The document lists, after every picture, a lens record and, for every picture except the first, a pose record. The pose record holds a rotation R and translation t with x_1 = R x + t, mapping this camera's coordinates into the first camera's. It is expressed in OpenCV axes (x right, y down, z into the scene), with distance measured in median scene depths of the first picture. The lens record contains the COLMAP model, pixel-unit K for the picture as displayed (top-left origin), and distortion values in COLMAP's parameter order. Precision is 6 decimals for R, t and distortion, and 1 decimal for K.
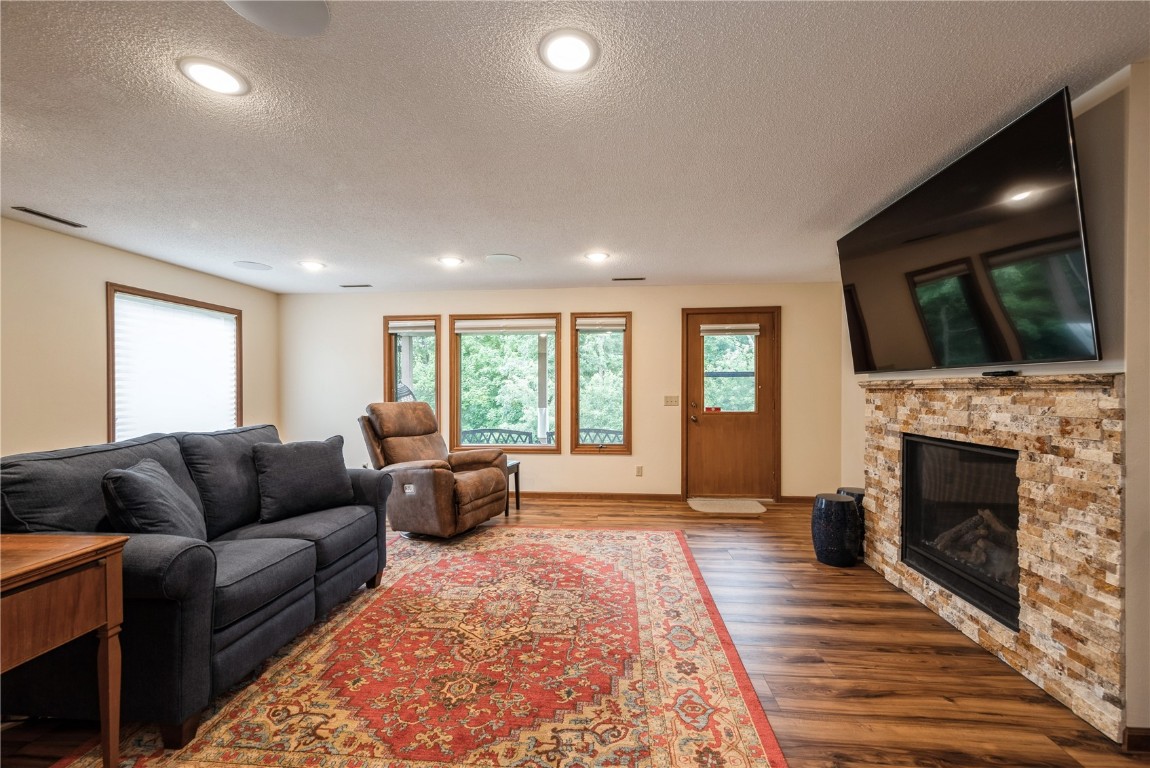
lens RADIAL K [[468.7, 0, 570.1], [0, 468.7, 389.0], [0, 0, 1]] dist [0.001077, -0.000743]
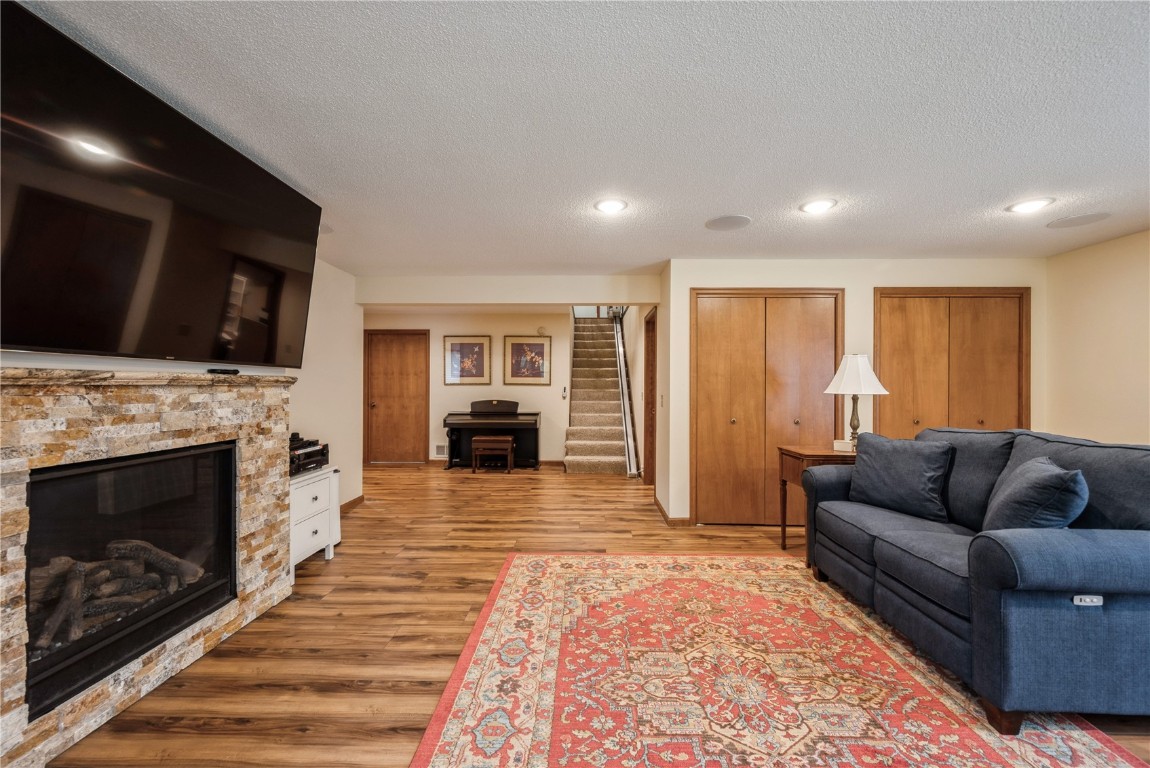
lens RADIAL K [[468.7, 0, 575.8], [0, 468.7, 387.4], [0, 0, 1]] dist [0.001077, -0.000743]
pose [[-0.996898, -0.000791, -0.078699, 0.201285], [-0.000991, 0.999996, 0.002505, -0.000013], [0.078697, 0.002576, -0.996895, 2.064085]]
